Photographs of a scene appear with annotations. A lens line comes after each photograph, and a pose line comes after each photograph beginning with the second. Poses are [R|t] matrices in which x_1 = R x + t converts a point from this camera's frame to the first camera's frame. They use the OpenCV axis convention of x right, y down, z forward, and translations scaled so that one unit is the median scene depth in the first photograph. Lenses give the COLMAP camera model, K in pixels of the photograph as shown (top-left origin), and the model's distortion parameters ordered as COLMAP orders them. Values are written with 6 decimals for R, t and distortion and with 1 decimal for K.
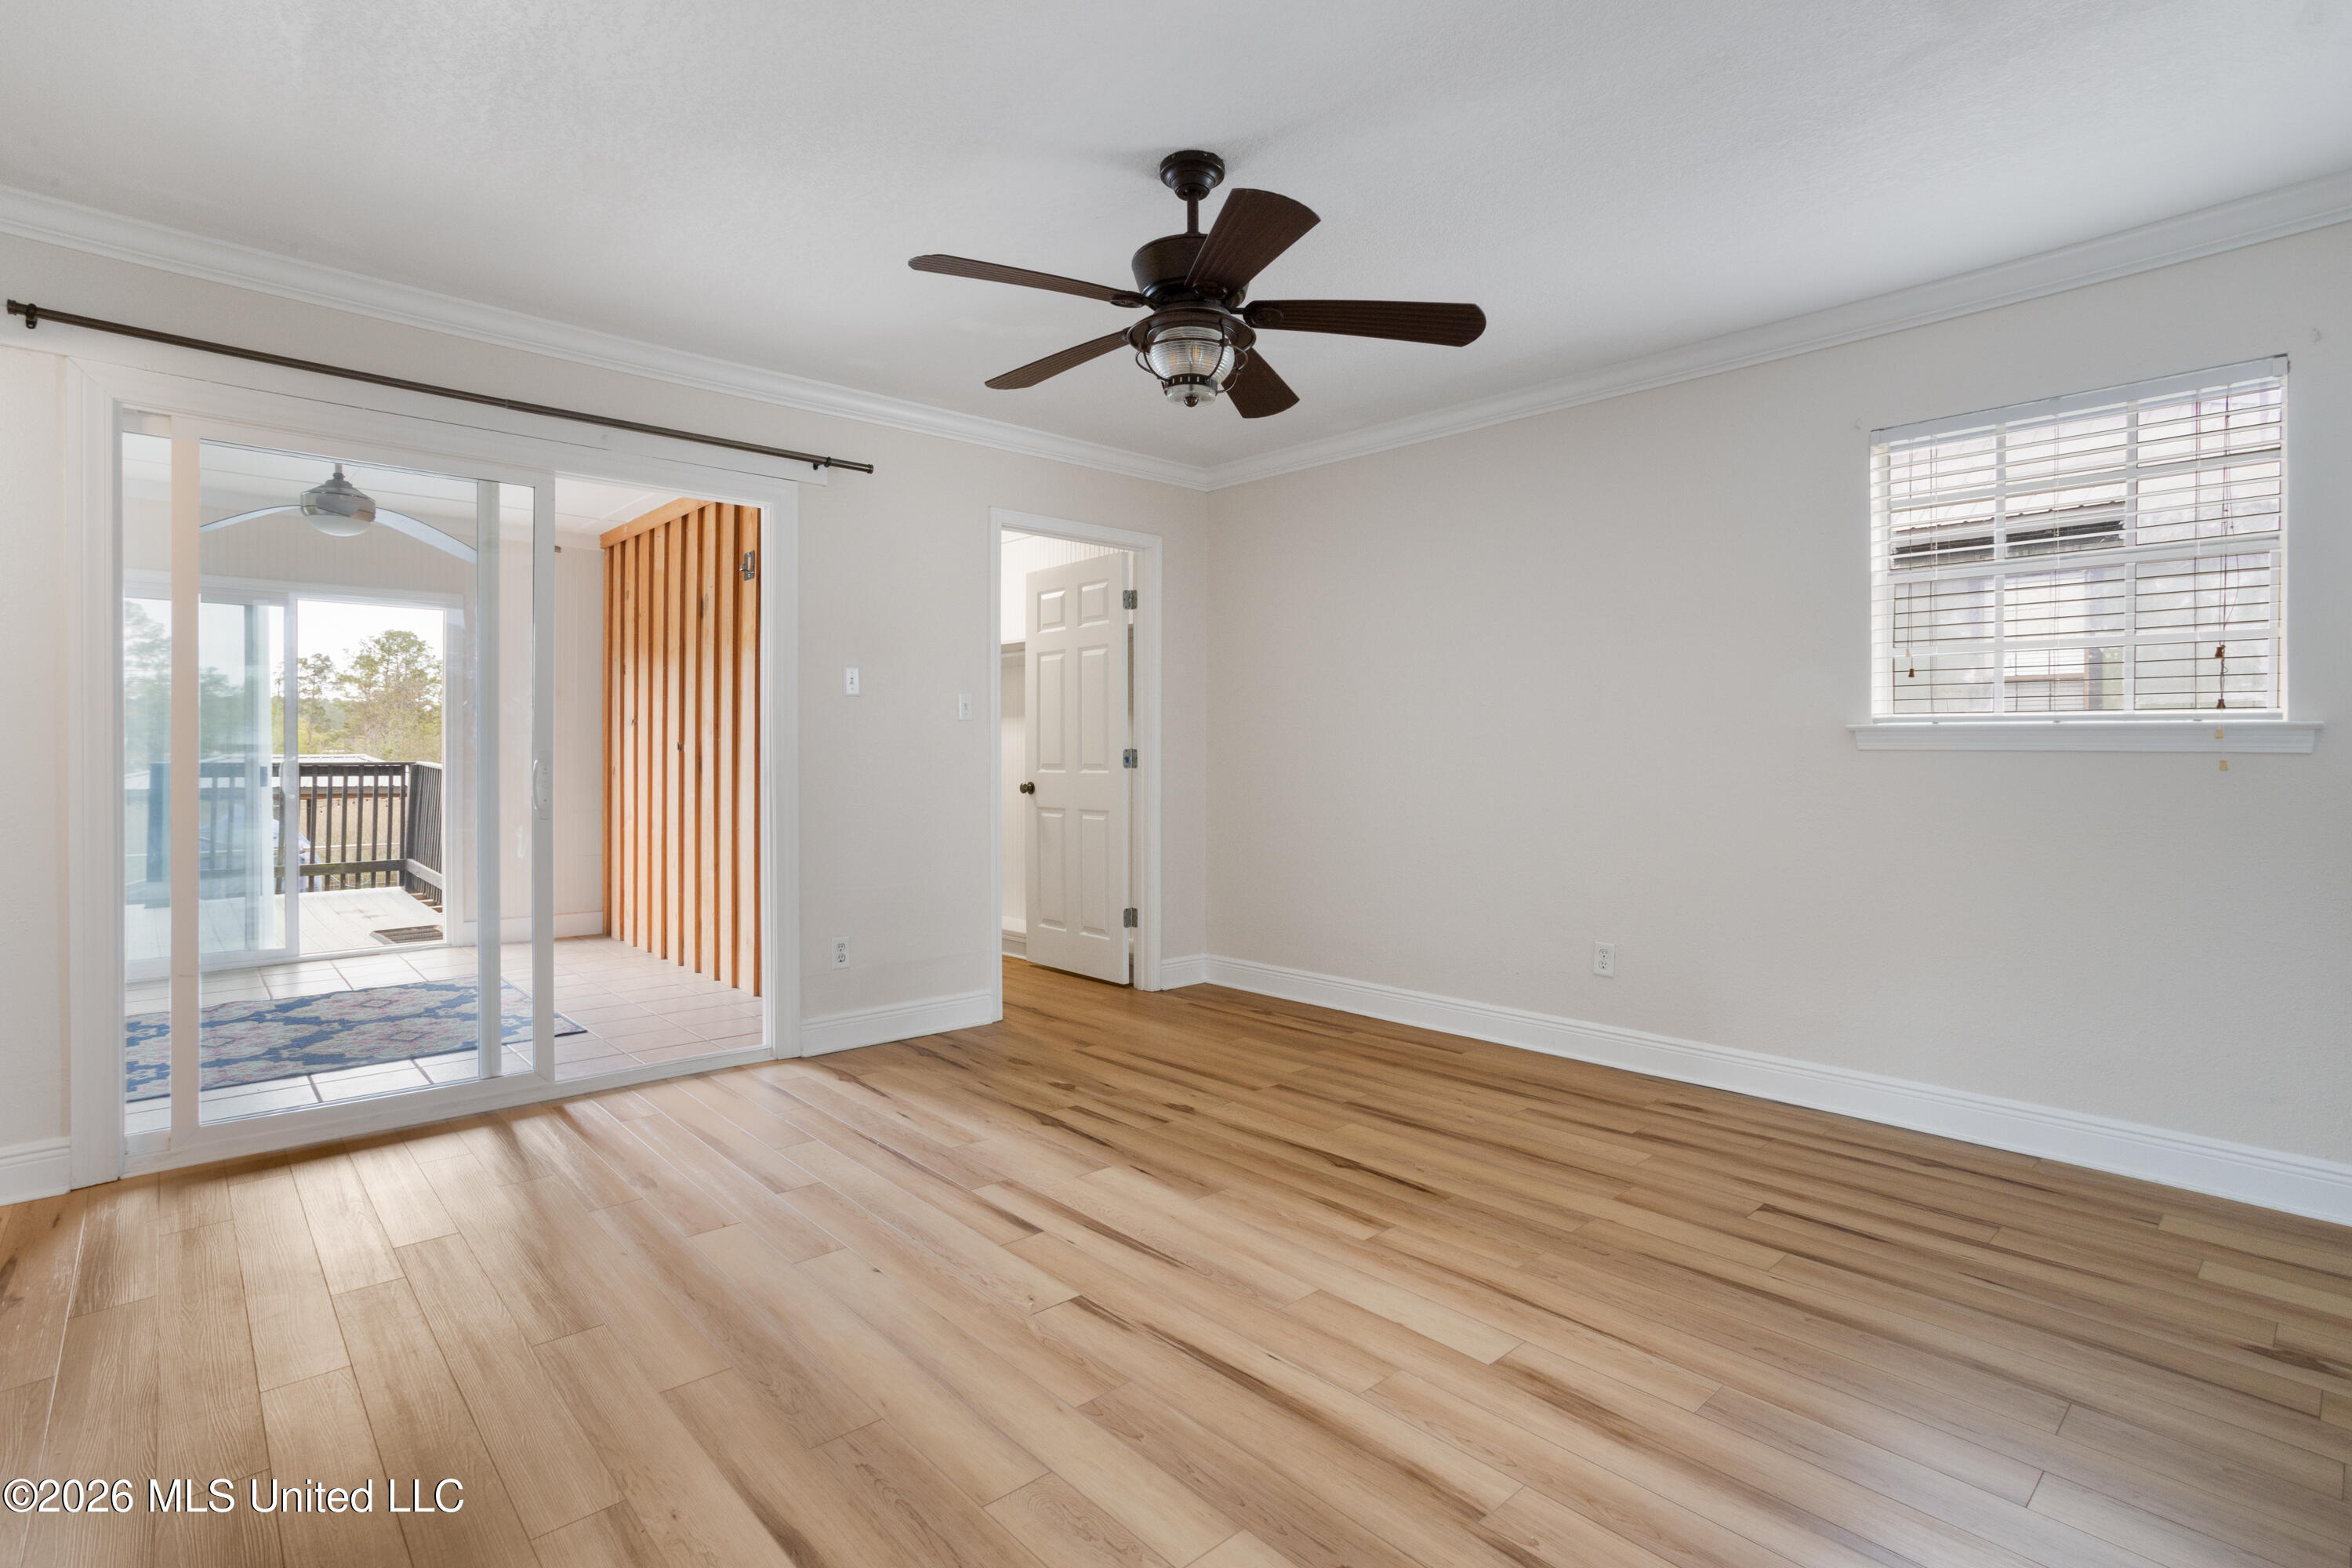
lens RADIAL K [[1130.7, 0, 1164.2], [0, 1130.7, 770.6], [0, 0, 1]] dist [-0.056683, 0.034390]
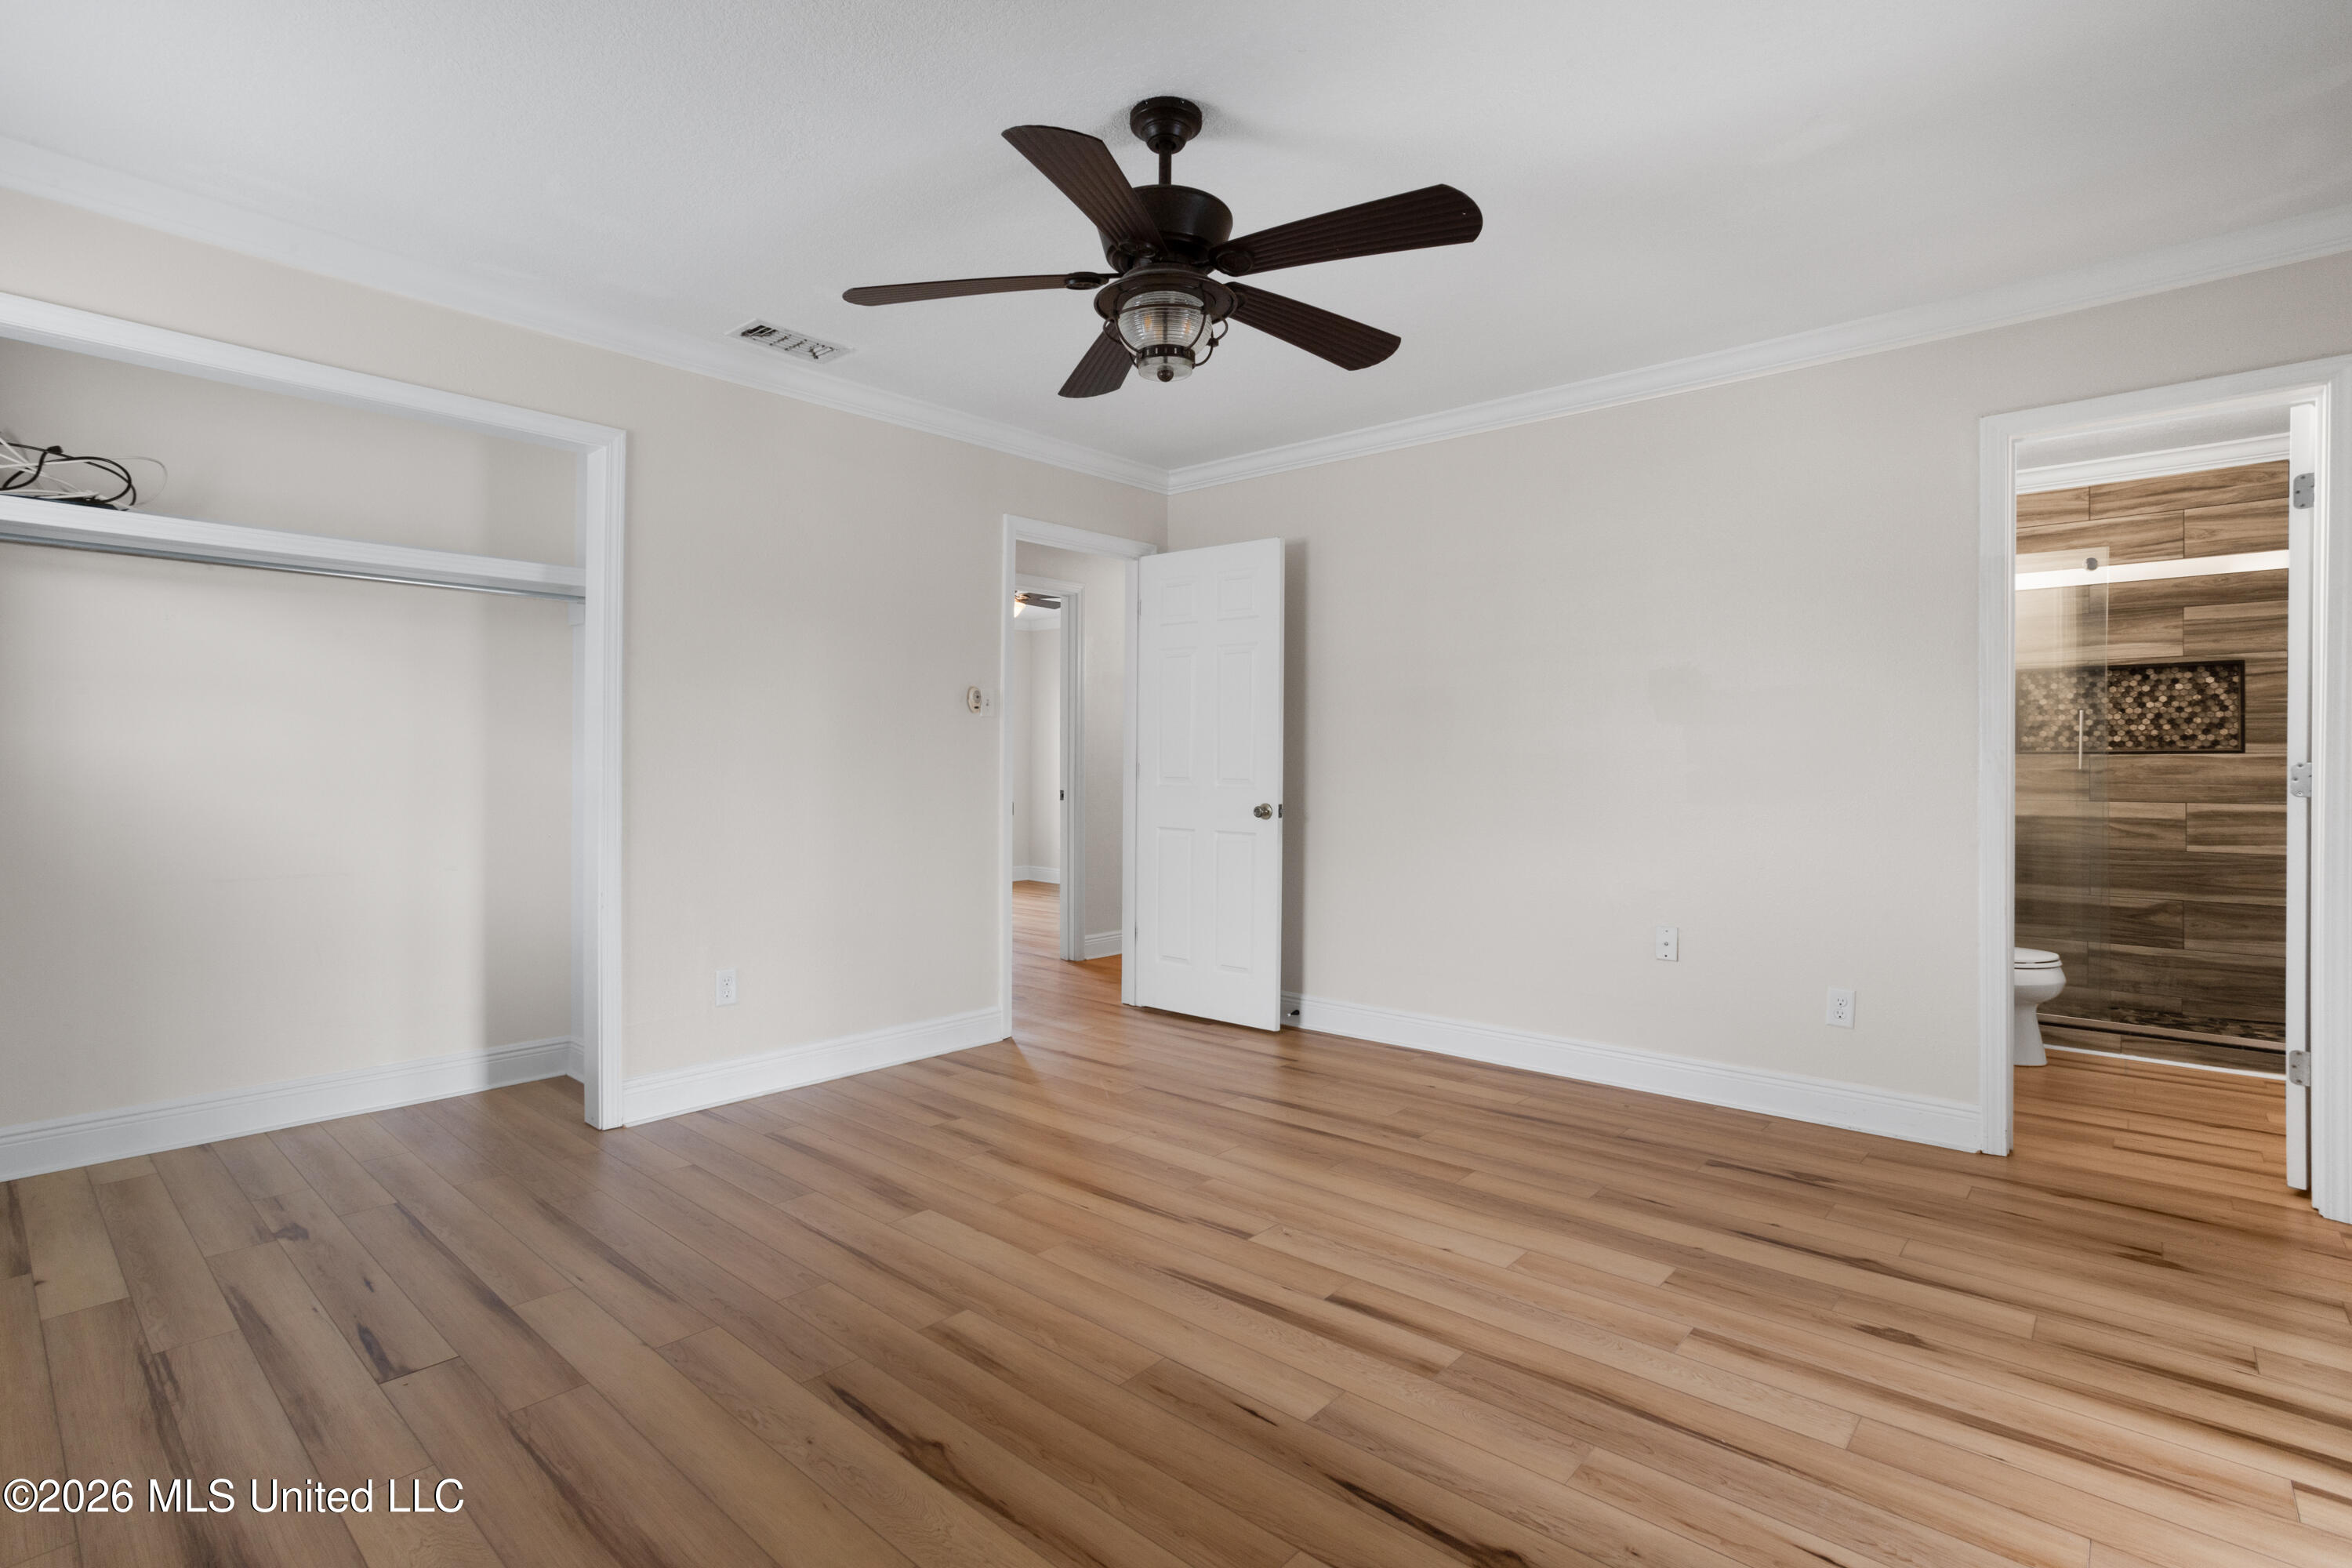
lens RADIAL K [[1130.7, 0, 1164.2], [0, 1130.7, 770.6], [0, 0, 1]] dist [-0.056683, 0.034390]
pose [[-0.994874, -0.004003, -0.101043, 0.113821], [-0.005840, 0.999823, 0.017888, -0.028658], [0.100953, 0.018387, -0.994721, 1.892041]]
